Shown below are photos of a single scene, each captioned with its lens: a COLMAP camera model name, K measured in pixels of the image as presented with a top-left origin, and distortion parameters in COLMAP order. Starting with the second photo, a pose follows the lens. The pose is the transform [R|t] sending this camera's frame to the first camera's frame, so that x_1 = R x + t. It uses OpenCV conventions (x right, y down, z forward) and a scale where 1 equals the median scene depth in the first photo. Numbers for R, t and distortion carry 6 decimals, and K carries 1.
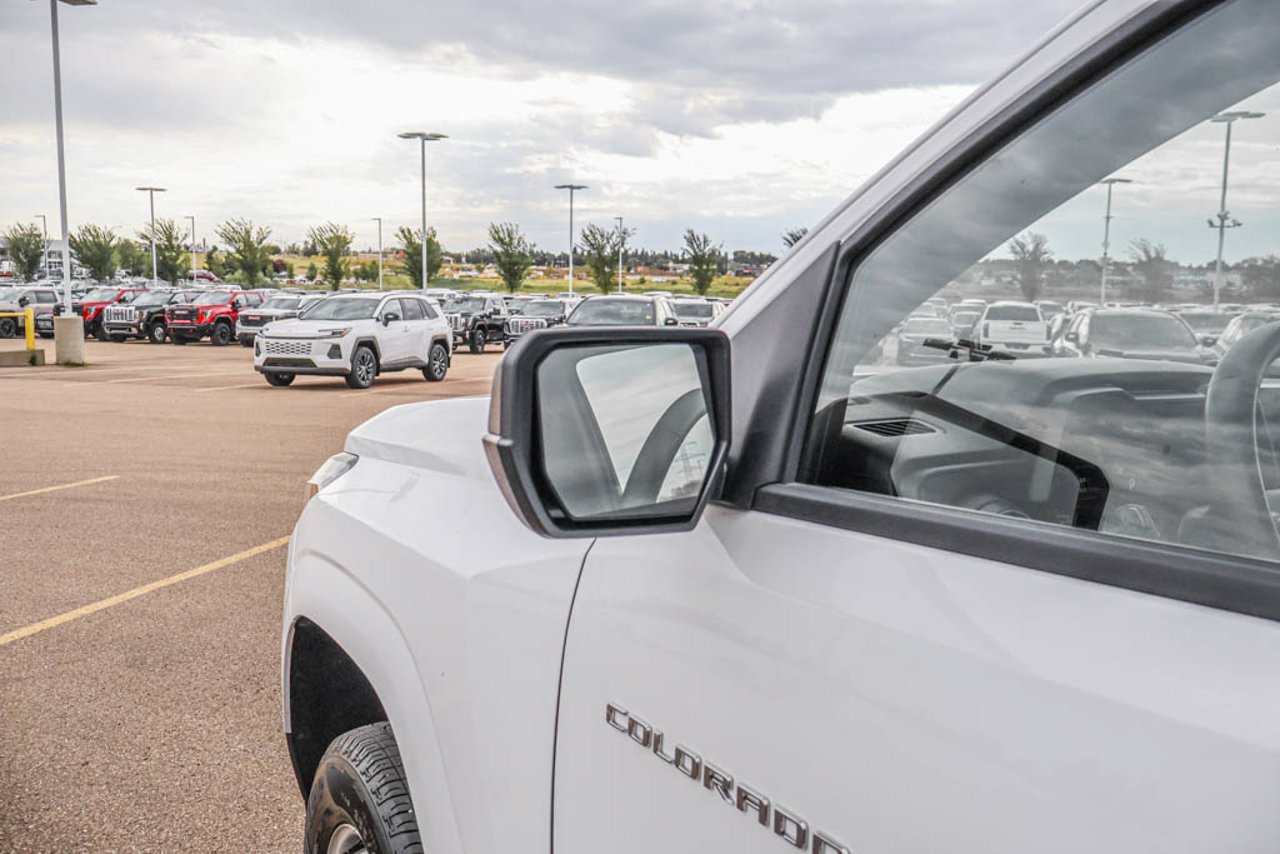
lens RADIAL K [[1052.8, 0, 619.8], [0, 1052.8, 422.6], [0, 0, 1]] dist [0.002964, -0.001402]
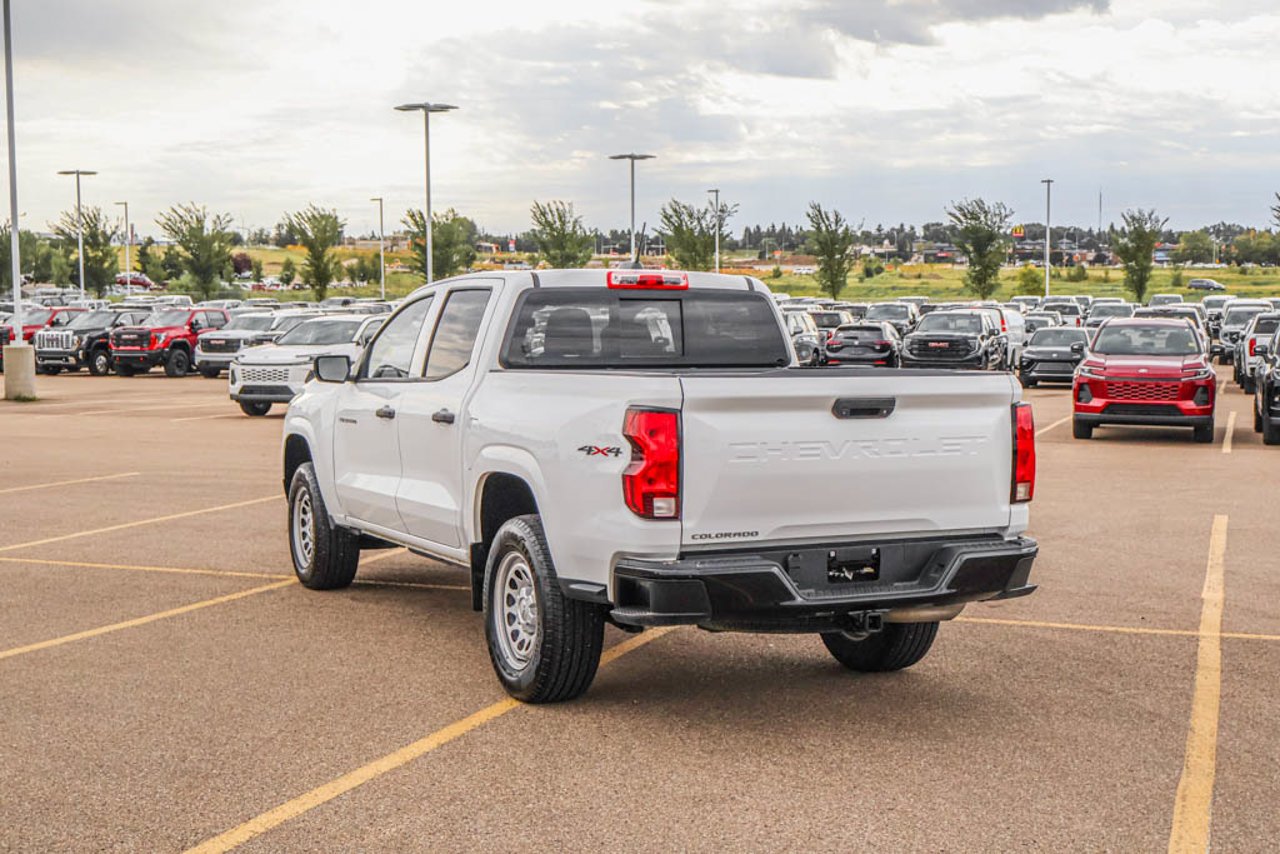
lens RADIAL K [[1667.4, 0, 643.9], [0, 1667.4, 429.7], [0, 0, 1]] dist [0.005626, -0.001826]
pose [[0.997163, -0.013920, -0.073974, 0.033531], [0.011024, 0.999162, -0.039415, 0.010099], [0.074460, 0.038488, 0.996481, -0.115351]]
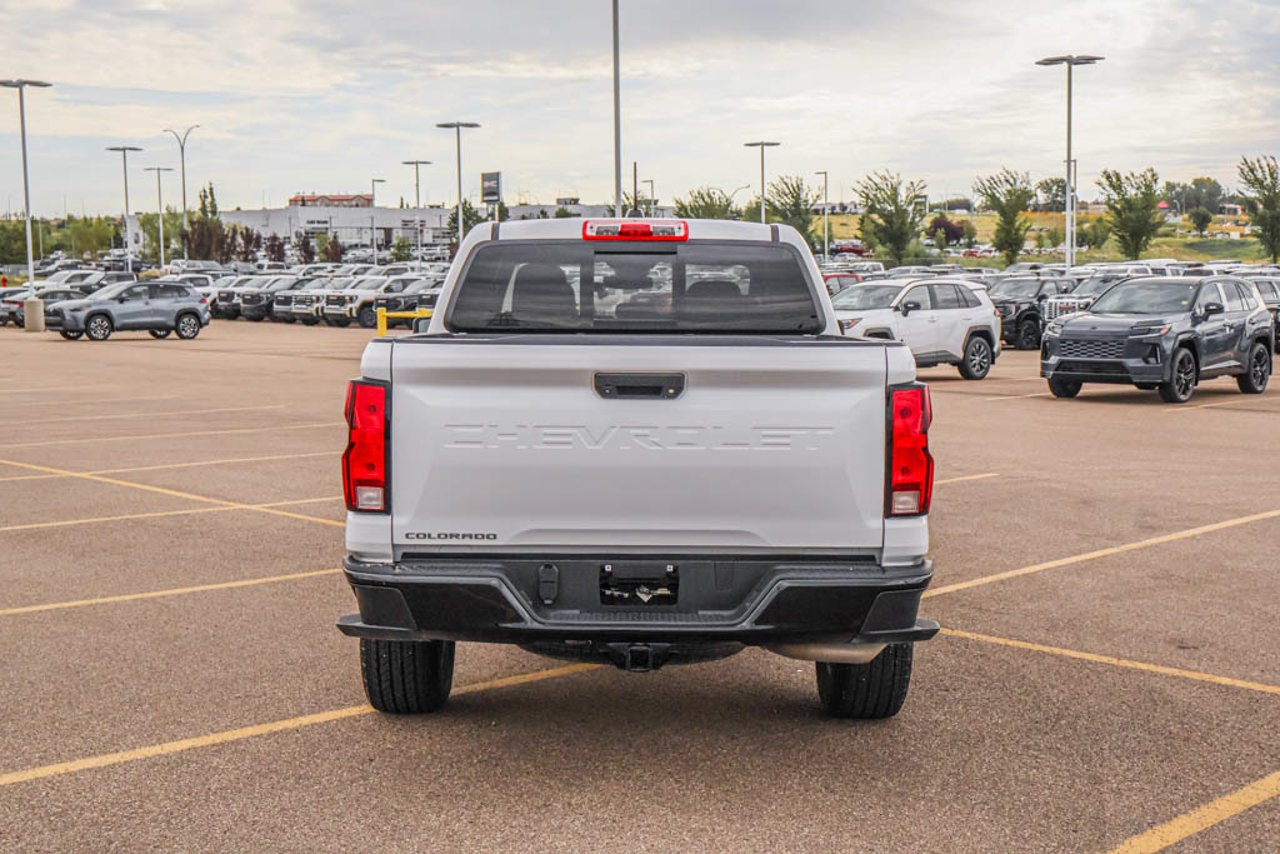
lens RADIAL K [[1667.4, 0, 643.9], [0, 1667.4, 429.7], [0, 0, 1]] dist [0.005626, -0.001826]
pose [[0.869355, 0.023466, -0.493630, 0.073132], [-0.035112, 0.999281, -0.014334, 0.008416], [0.492938, 0.029794, 0.869554, -0.086686]]
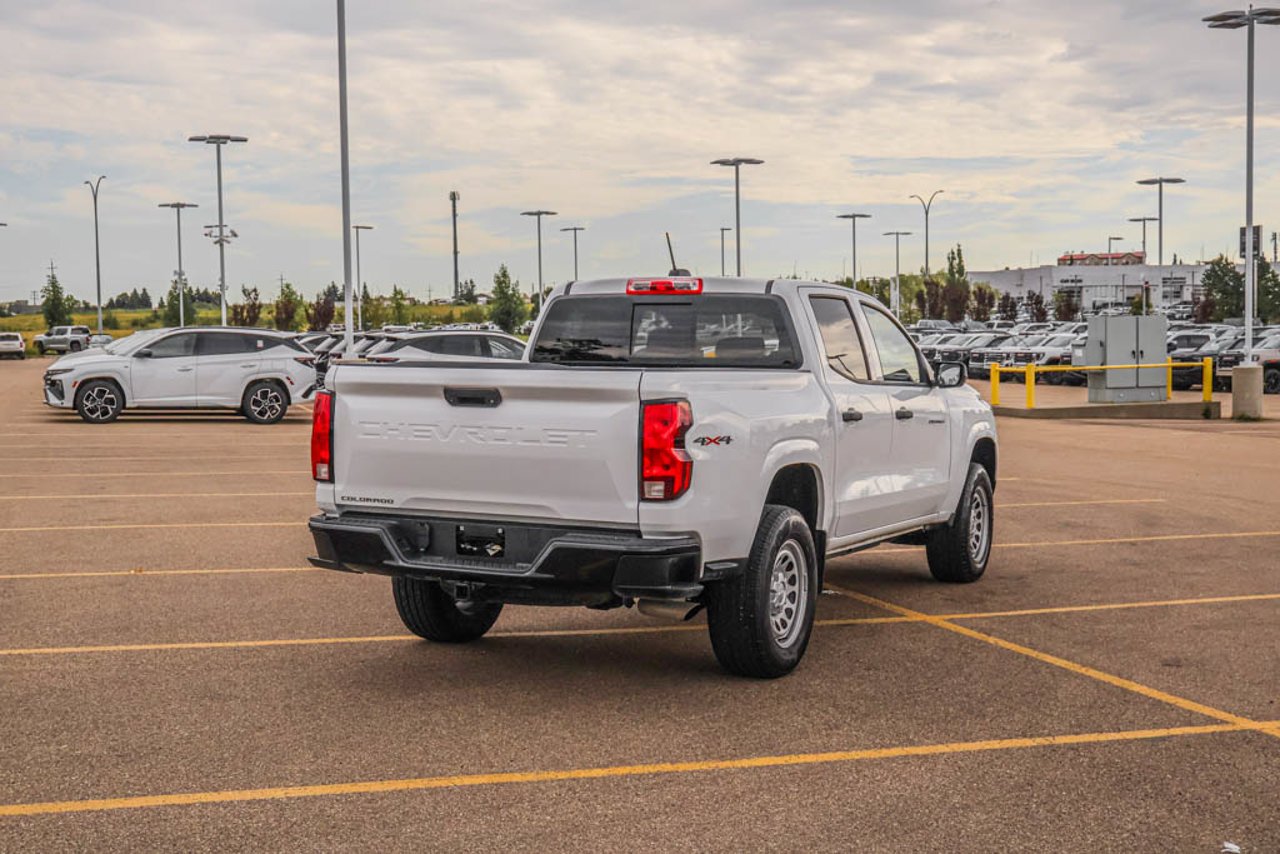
lens RADIAL K [[1667.4, 0, 643.9], [0, 1667.4, 429.7], [0, 0, 1]] dist [0.005626, -0.001826]
pose [[0.553344, 0.025085, -0.832575, 0.125151], [-0.079172, 0.996605, -0.022593, 0.008888], [0.829181, 0.078418, 0.553452, -0.071796]]
